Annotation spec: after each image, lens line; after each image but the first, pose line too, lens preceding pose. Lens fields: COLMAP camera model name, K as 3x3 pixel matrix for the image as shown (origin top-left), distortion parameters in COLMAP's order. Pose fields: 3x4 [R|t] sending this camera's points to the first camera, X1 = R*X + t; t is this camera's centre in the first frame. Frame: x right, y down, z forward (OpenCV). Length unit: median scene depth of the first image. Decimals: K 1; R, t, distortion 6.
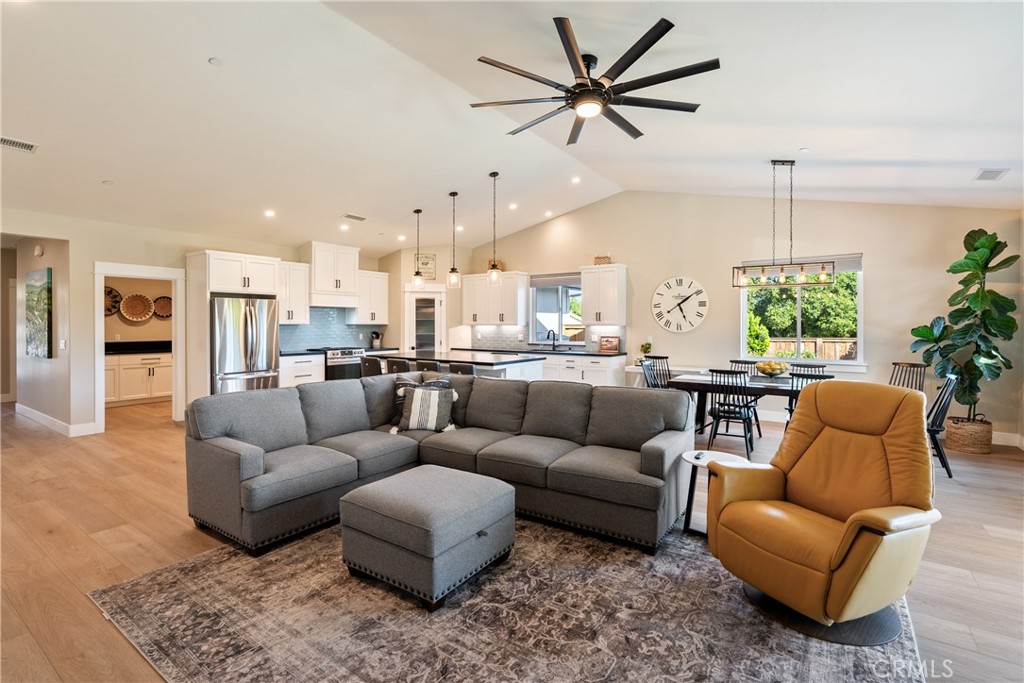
lens RADIAL K [[470.1, 0, 520.2], [0, 470.1, 331.2], [0, 0, 1]] dist [-0.012448, 0.003810]
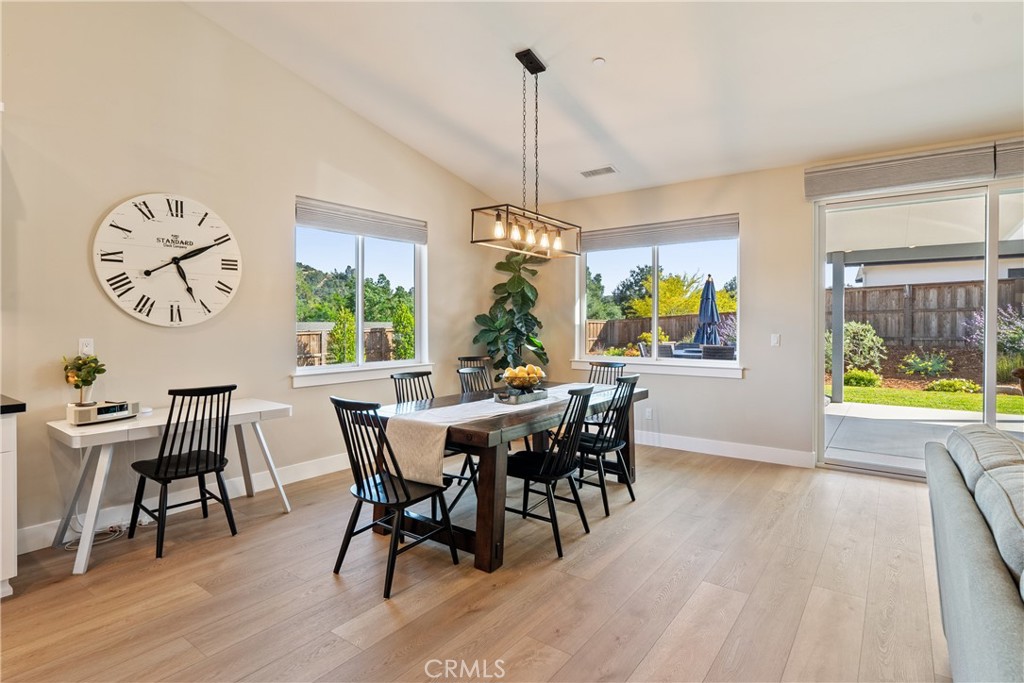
lens RADIAL K [[530.4, 0, 526.7], [0, 530.4, 330.2], [0, 0, 1]] dist [0.011214, 0.001724]
pose [[0.041257, -0.017169, 0.999001, -0.122823], [0.012792, 0.999779, 0.016654, 0.001853], [-0.999067, 0.012093, 0.041468, 0.617586]]
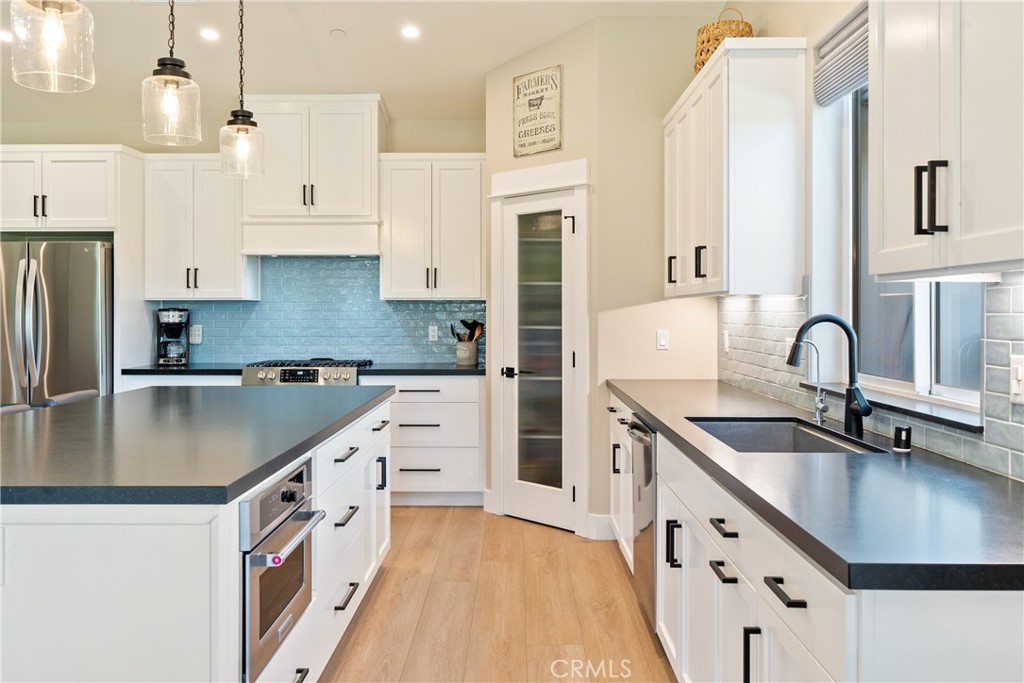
lens RADIAL K [[824.0, 0, 517.1], [0, 824.0, 317.0], [0, 0, 1]] dist [0.002476, 0.002235]
pose [[0.548540, 0.002985, -0.836119, 0.275600], [-0.010629, 0.999938, -0.003403, 0.000038], [0.836056, 0.010753, 0.548538, 0.775429]]
